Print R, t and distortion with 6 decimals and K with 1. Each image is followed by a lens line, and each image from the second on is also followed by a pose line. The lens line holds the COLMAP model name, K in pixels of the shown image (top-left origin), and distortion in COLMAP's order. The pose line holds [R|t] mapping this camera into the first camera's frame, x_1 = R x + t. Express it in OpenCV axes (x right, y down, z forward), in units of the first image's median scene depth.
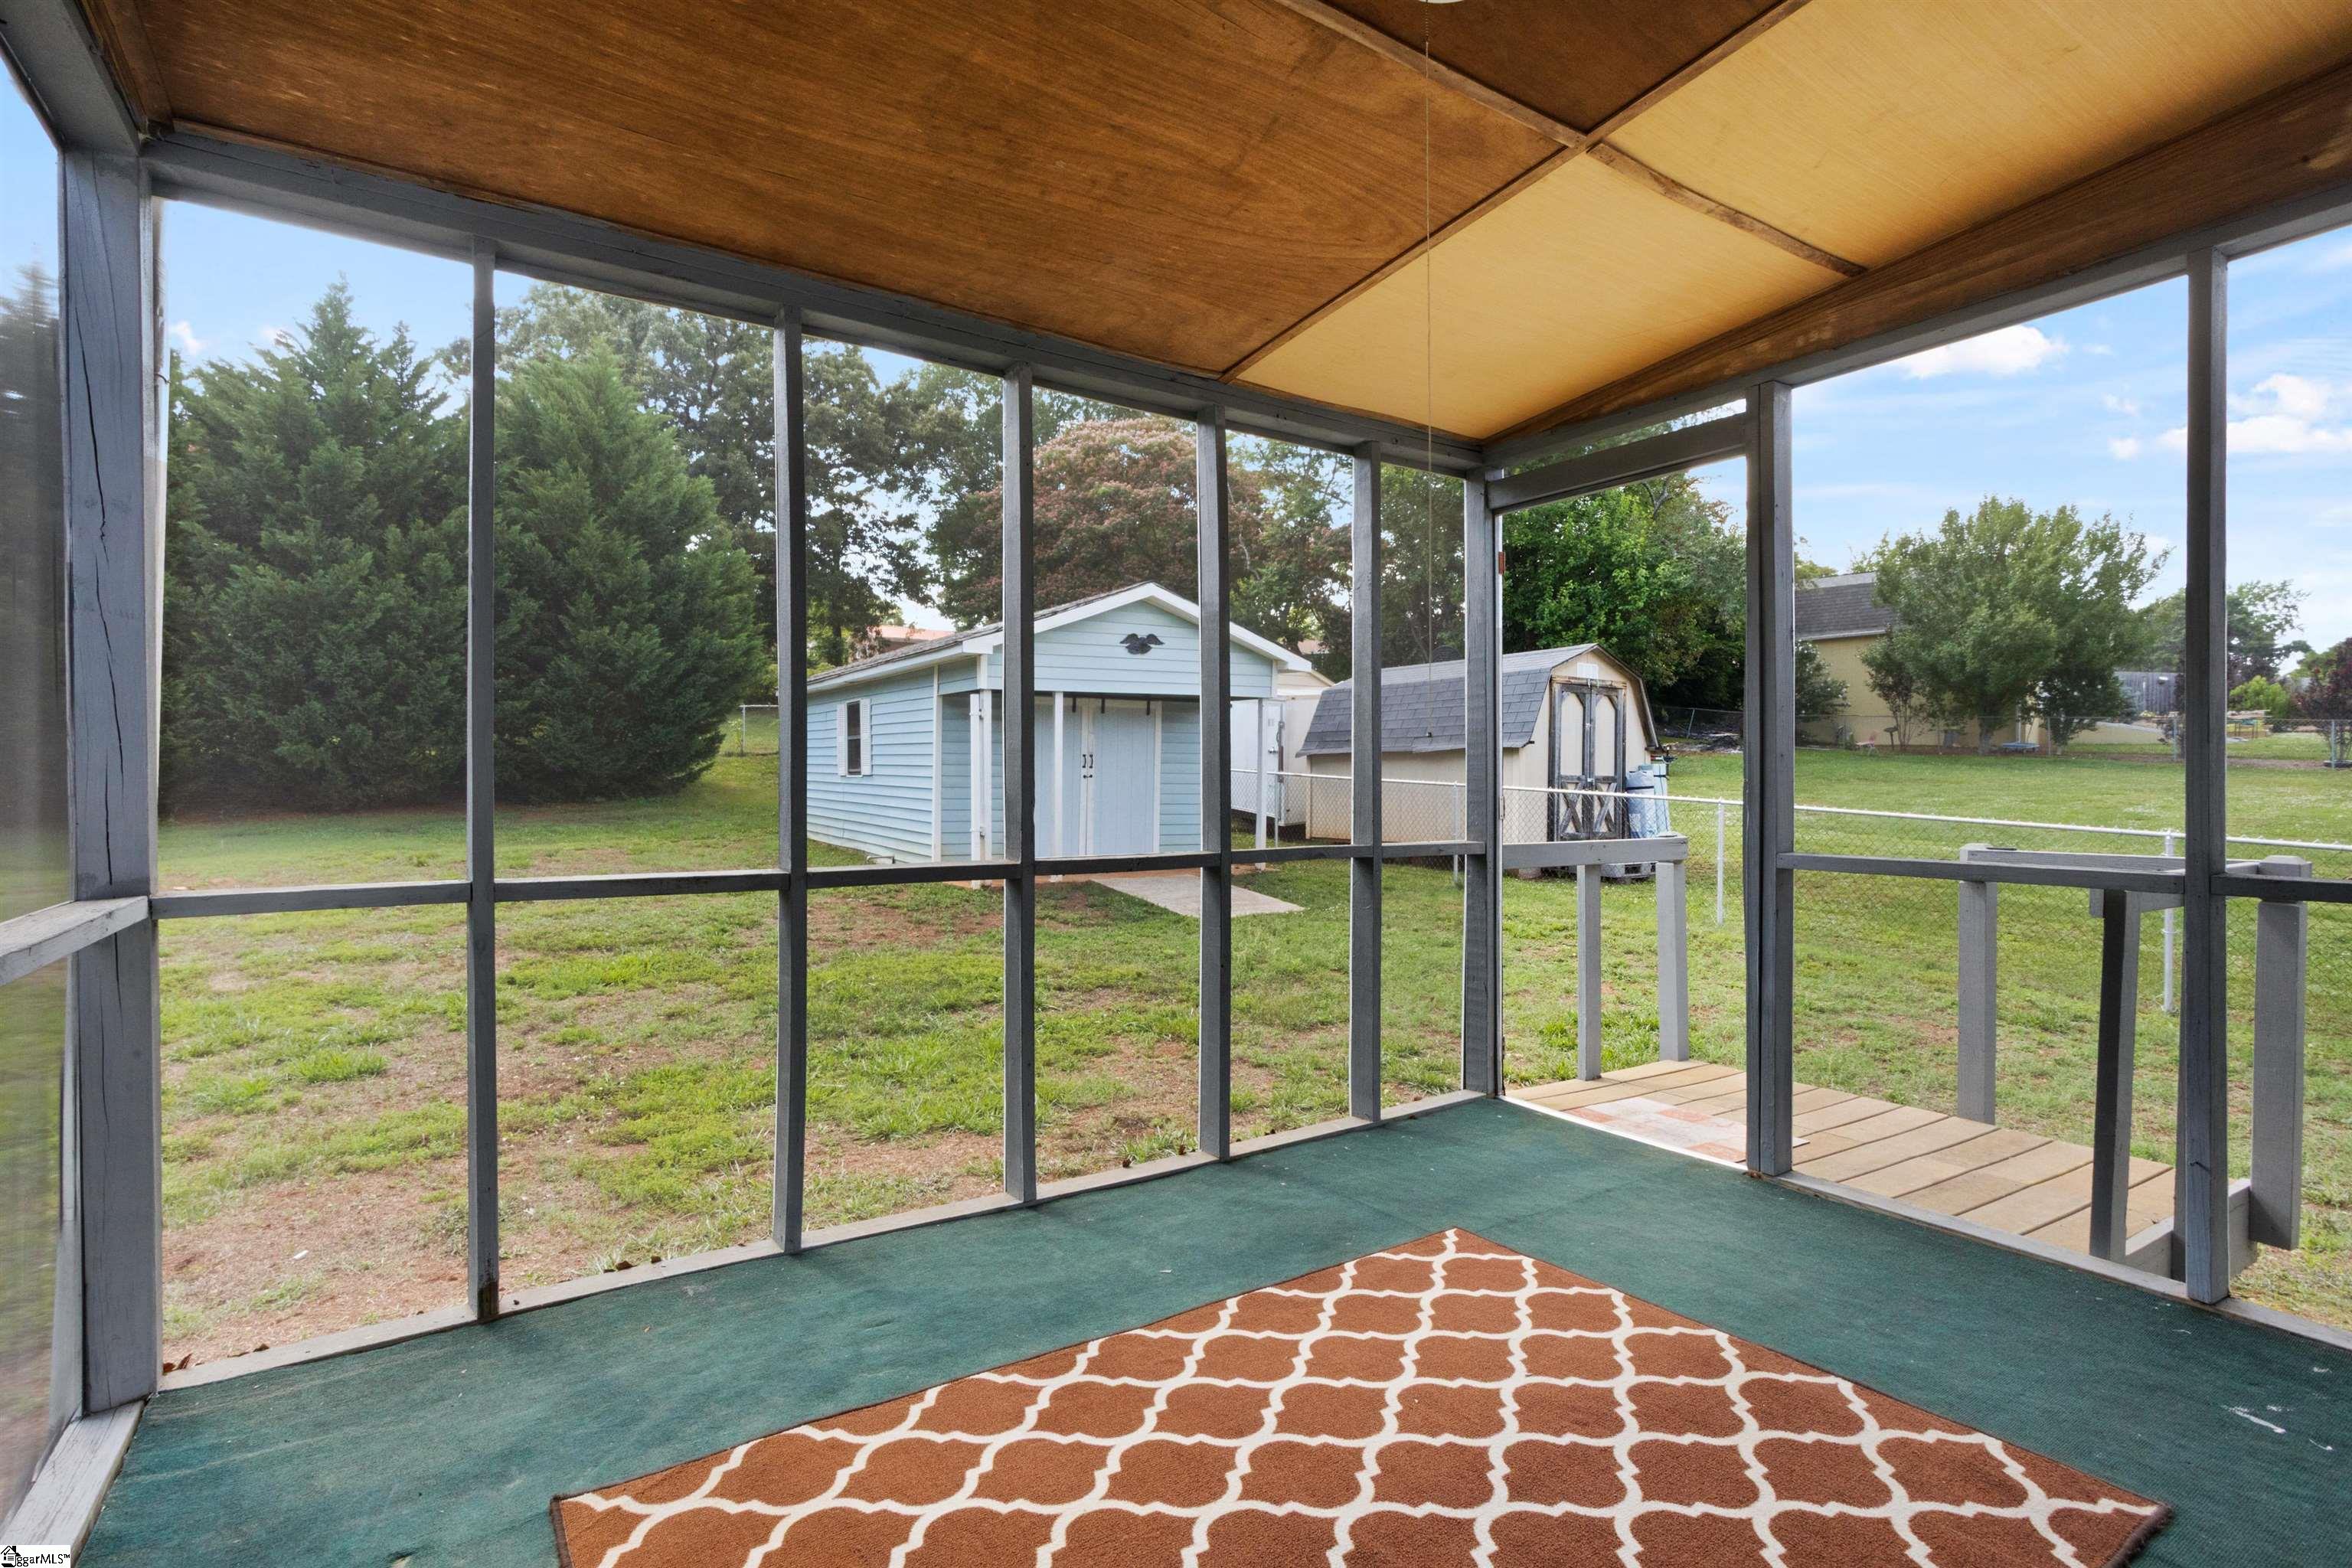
lens RADIAL K [[1129.7, 0, 1161.2], [0, 1129.7, 784.3], [0, 0, 1]] dist [-0.012220, 0.001989]
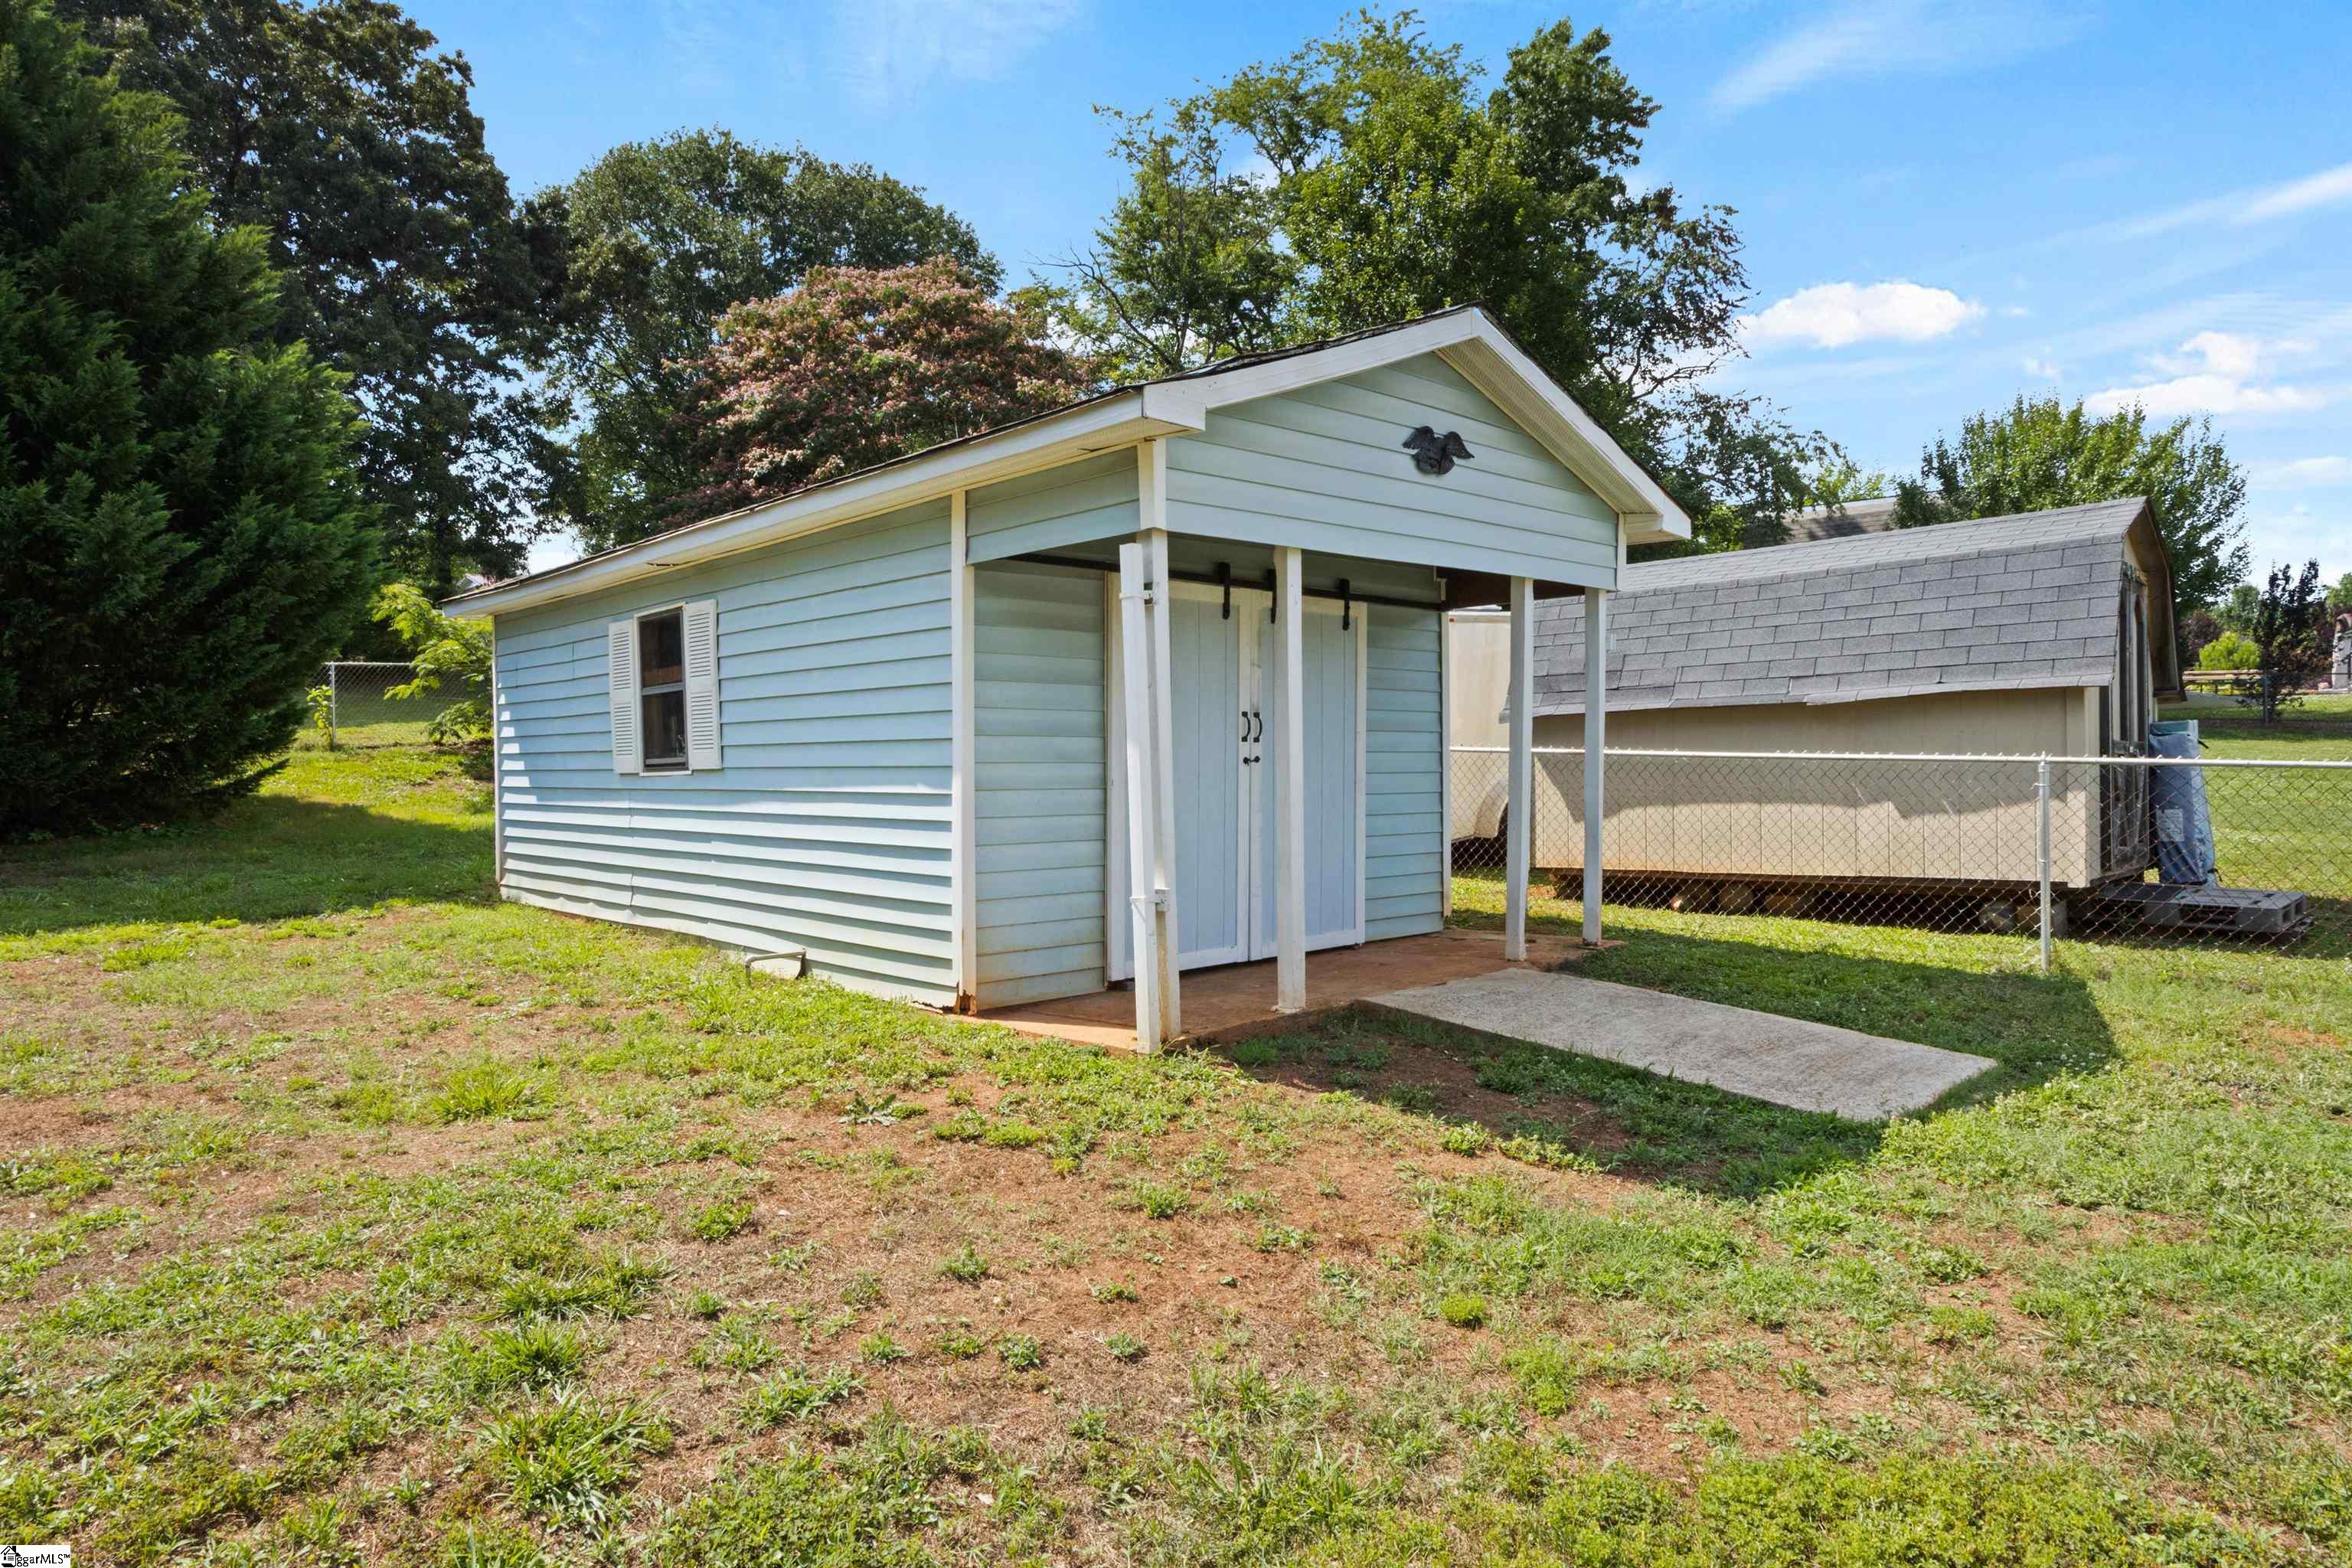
lens RADIAL K [[1415.7, 0, 1181.7], [0, 1415.7, 787.1], [0, 0, 1]] dist [0.009270, 0.005470]
pose [[0.978398, -0.023130, 0.205431, -0.252039], [0.022787, 0.999732, 0.004035, 0.001148], [-0.205469, 0.000733, 0.978663, 0.529133]]
